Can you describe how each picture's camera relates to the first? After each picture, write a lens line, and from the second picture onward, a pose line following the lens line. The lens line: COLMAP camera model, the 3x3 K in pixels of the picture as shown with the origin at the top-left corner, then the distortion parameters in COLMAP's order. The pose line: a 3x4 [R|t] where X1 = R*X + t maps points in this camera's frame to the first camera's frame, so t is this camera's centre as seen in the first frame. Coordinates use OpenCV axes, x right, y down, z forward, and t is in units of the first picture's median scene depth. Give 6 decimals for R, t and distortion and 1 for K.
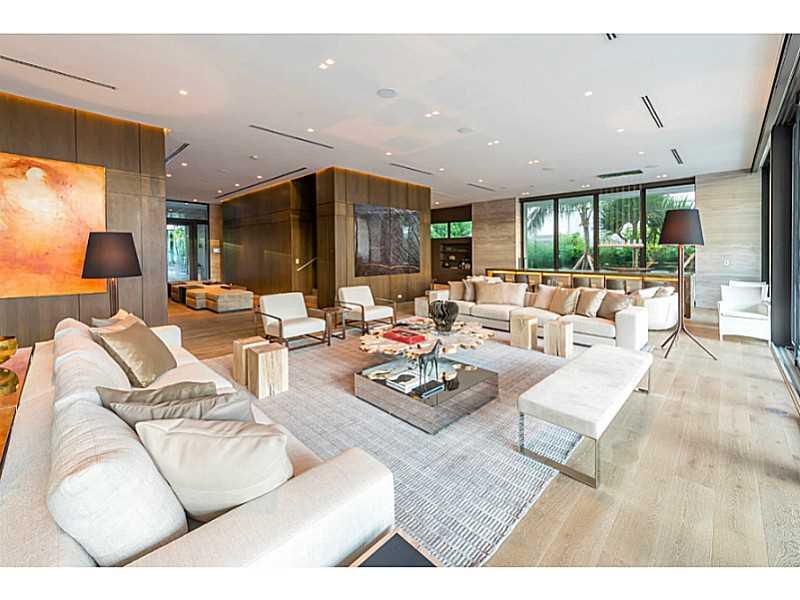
lens RADIAL K [[324.2, 0, 401.4], [0, 324.2, 285.8], [0, 0, 1]] dist [0.011076, -0.000235]
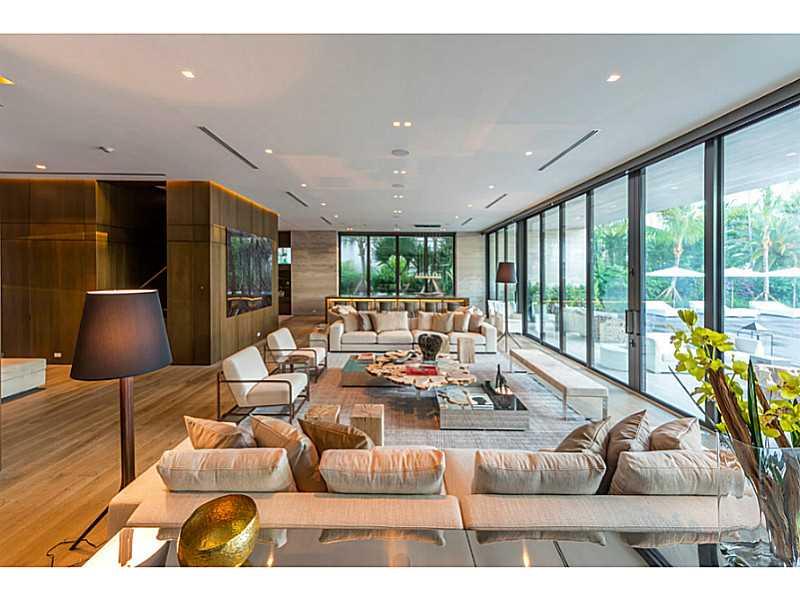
lens RADIAL K [[324.2, 0, 401.4], [0, 324.2, 285.8], [0, 0, 1]] dist [0.011076, -0.000235]
pose [[0.716387, -0.021446, 0.697374, -0.380353], [0.065160, 0.997215, -0.036270, -0.046299], [-0.694654, 0.071424, 0.715789, 0.107156]]
